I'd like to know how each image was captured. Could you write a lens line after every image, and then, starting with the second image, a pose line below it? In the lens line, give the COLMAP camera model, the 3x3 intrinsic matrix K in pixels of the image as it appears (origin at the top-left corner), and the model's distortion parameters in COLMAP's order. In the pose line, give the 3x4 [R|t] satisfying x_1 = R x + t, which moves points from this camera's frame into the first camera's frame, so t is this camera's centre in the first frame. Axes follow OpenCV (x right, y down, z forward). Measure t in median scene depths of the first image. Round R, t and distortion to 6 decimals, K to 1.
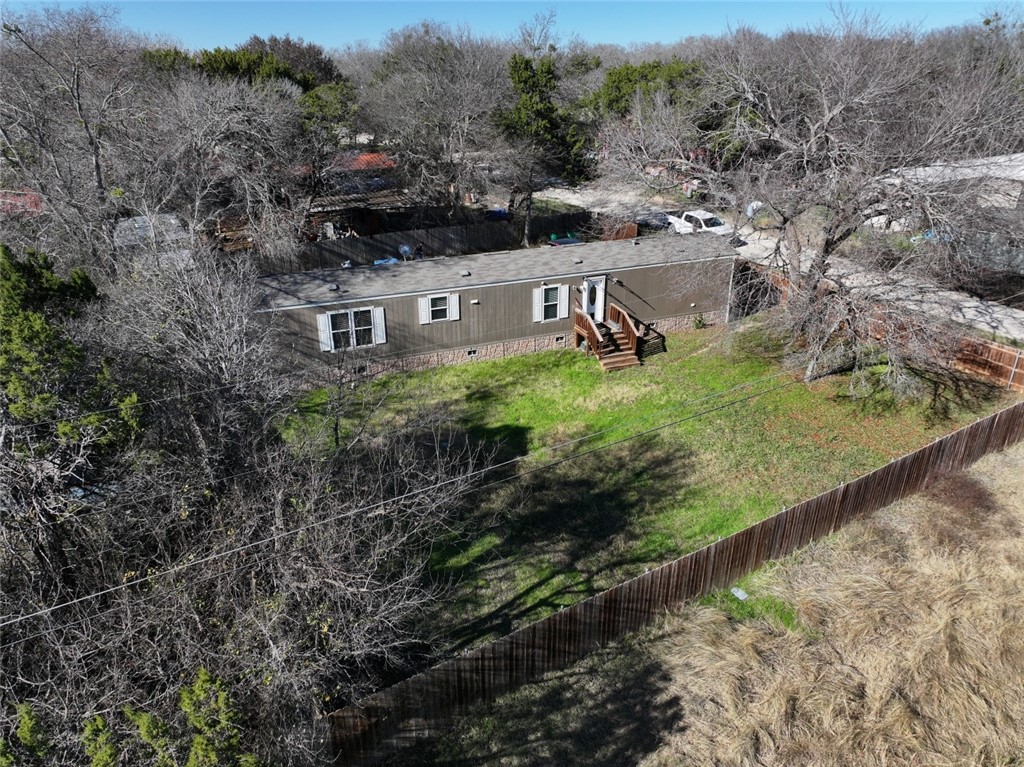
lens RADIAL K [[724.6, 0, 517.5], [0, 724.6, 379.3], [0, 0, 1]] dist [0.000241, 0.009484]
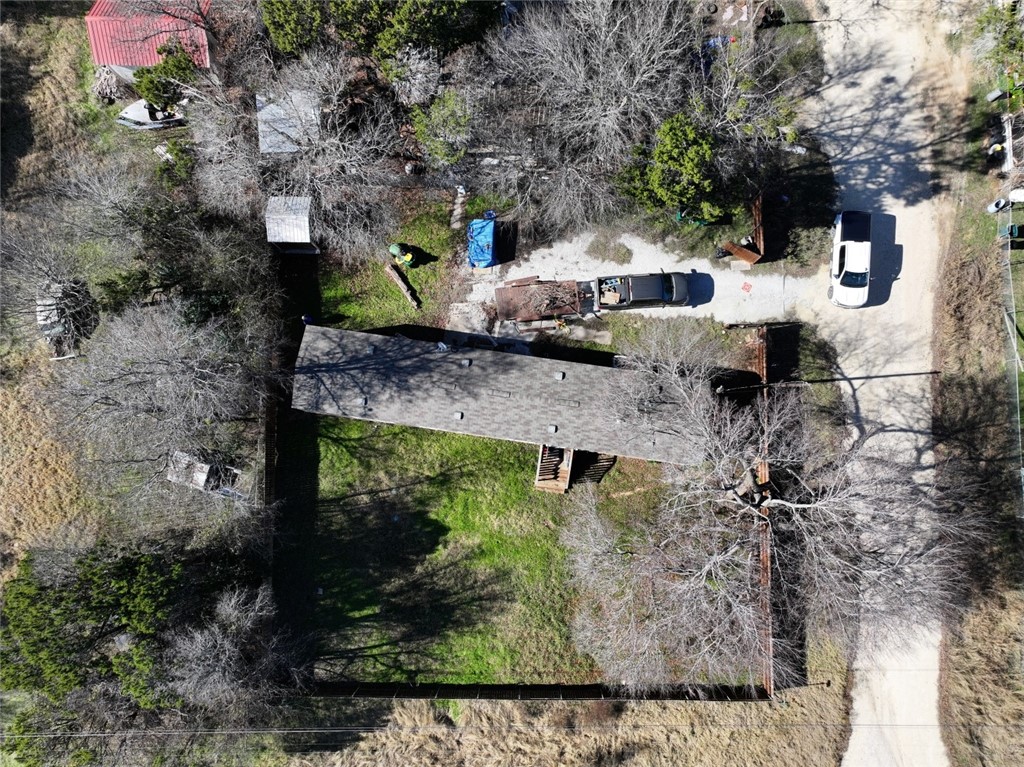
lens RADIAL K [[724.6, 0, 508.7], [0, 724.6, 392.1], [0, 0, 1]] dist [0.000241, 0.009484]
pose [[0.848012, 0.526005, -0.064766, 0.068982], [-0.194374, 0.422374, 0.885335, -1.396750], [0.493046, -0.738186, 0.460420, 0.471329]]
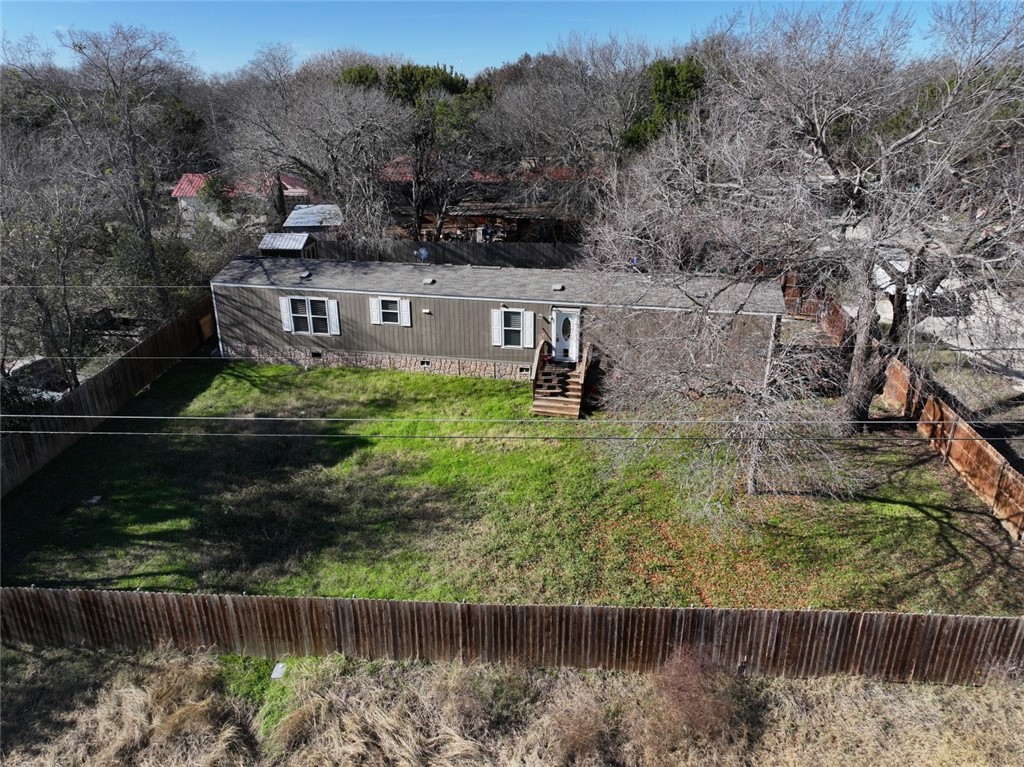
lens RADIAL K [[724.6, 0, 512.0], [0, 724.6, 378.8], [0, 0, 1]] dist [0.000241, 0.009484]
pose [[0.813211, 0.210825, -0.542439, 0.586820], [-0.225672, 0.973382, 0.039995, -0.084680], [0.536432, 0.089889, 0.839143, 0.257849]]
